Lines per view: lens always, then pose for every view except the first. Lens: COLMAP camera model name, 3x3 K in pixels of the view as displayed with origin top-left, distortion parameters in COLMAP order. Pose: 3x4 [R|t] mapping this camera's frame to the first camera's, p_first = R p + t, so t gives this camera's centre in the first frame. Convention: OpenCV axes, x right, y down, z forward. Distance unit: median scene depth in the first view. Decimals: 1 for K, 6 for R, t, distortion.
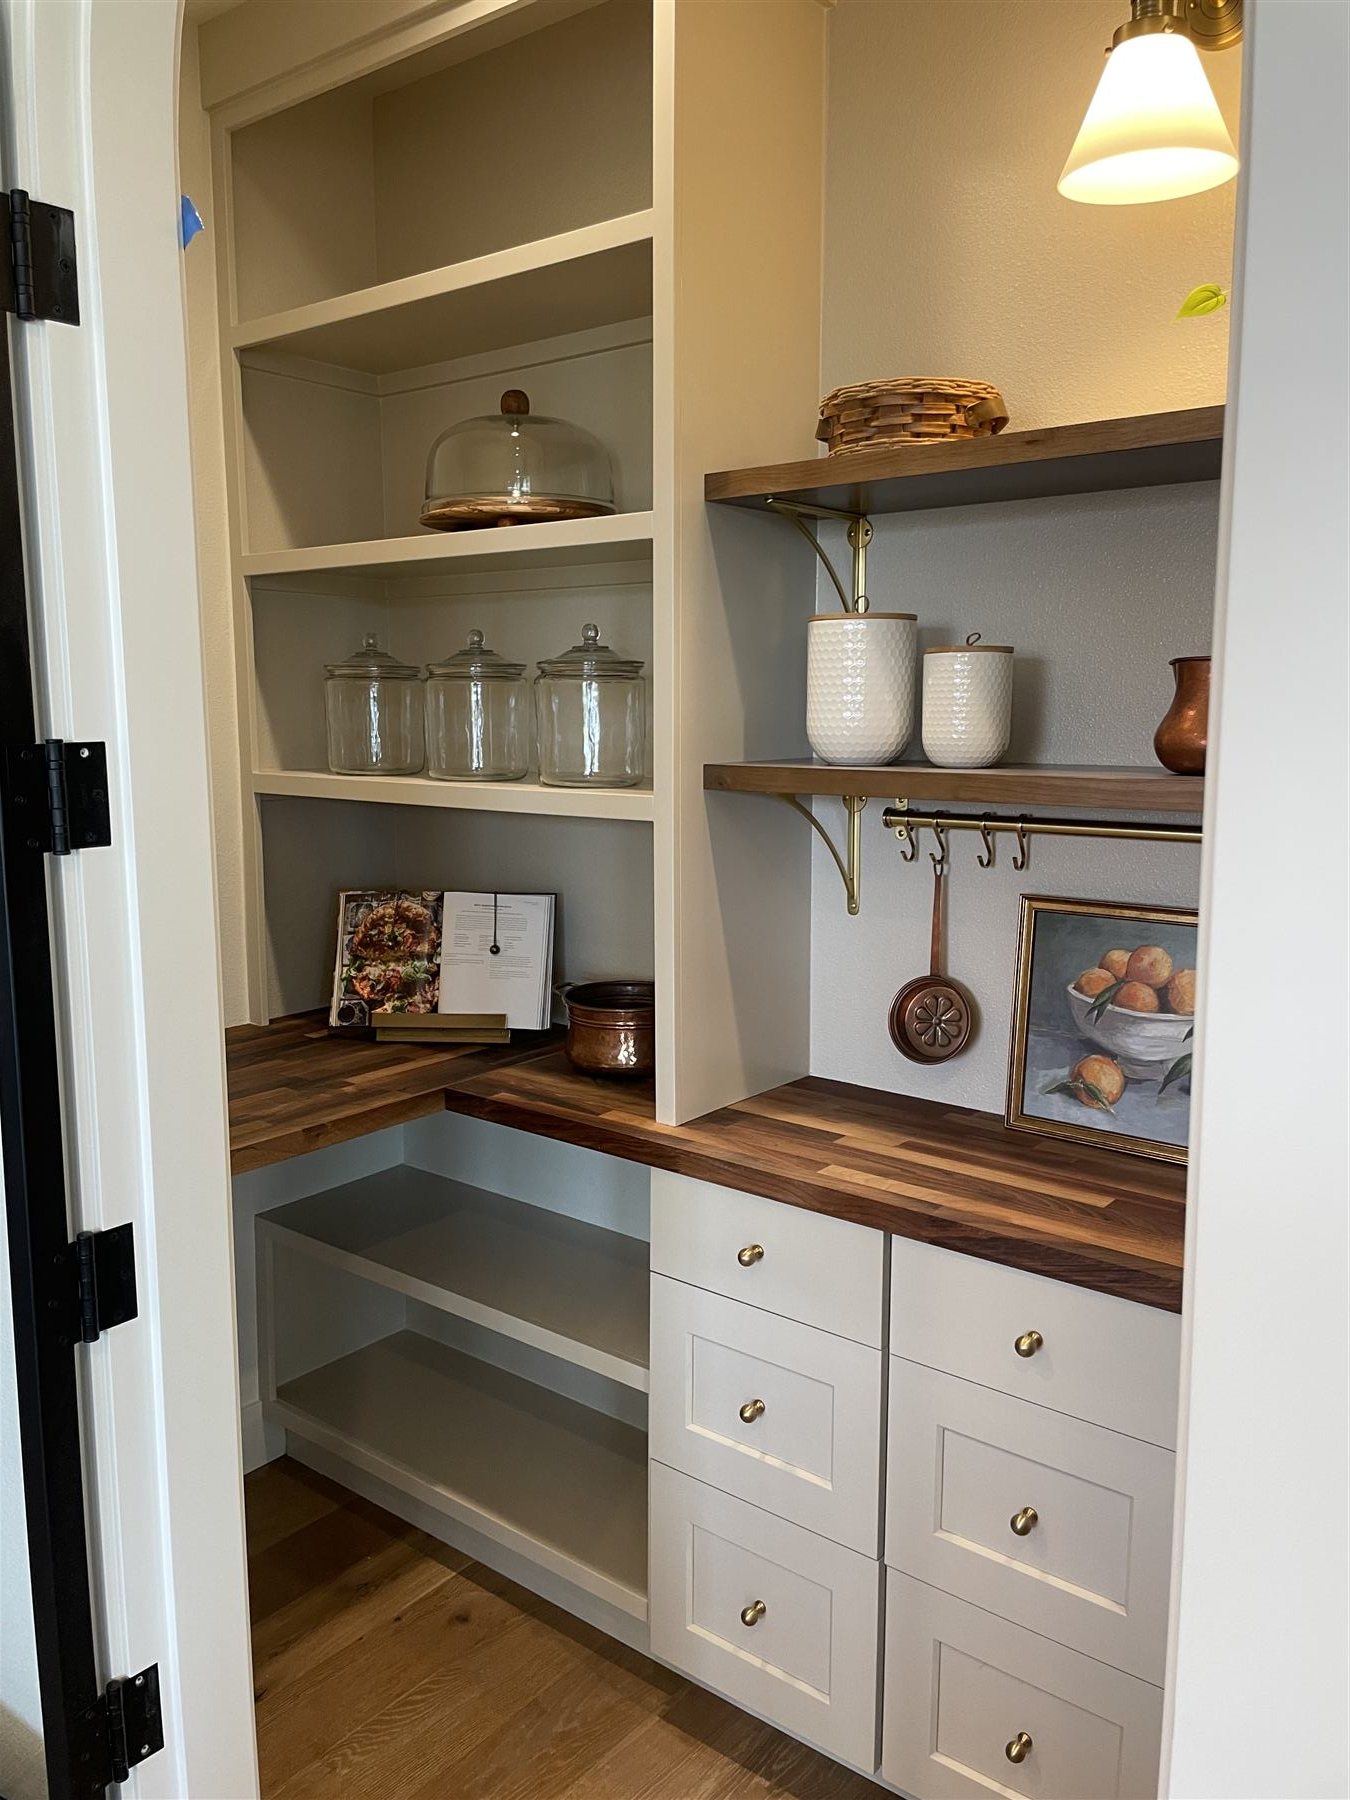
lens RADIAL K [[1372.9, 0, 670.4], [0, 1372.9, 892.8], [0, 0, 1]] dist [0.029616, -0.015701]
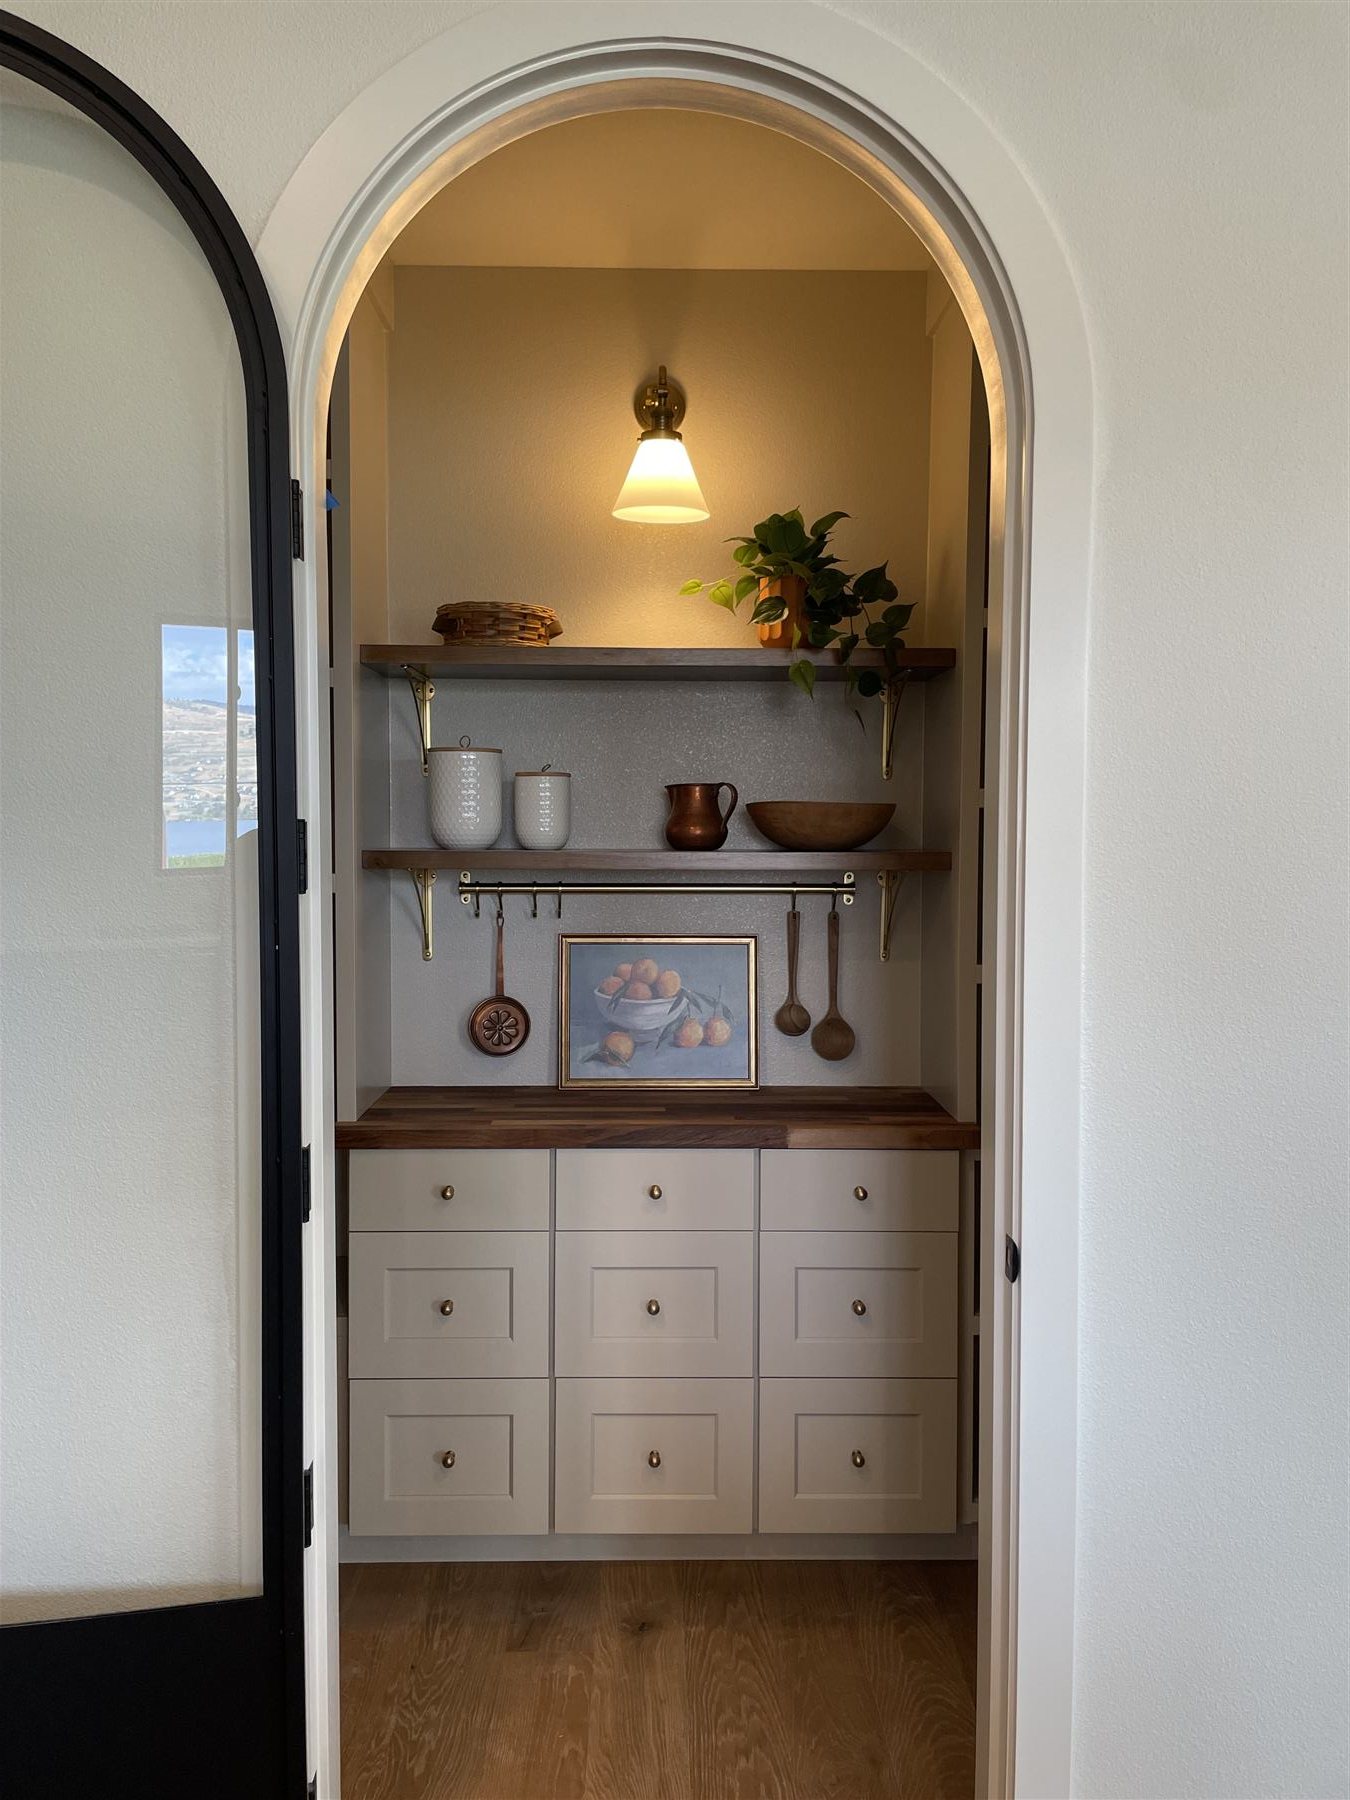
lens RADIAL K [[1372.9, 0, 678.6], [0, 1372.9, 902.1], [0, 0, 1]] dist [0.029616, -0.015701]
pose [[0.757773, -0.031277, 0.651769, -0.656190], [0.086560, 0.994841, -0.052898, 0.059656], [-0.646752, 0.096502, 0.756571, -0.249592]]
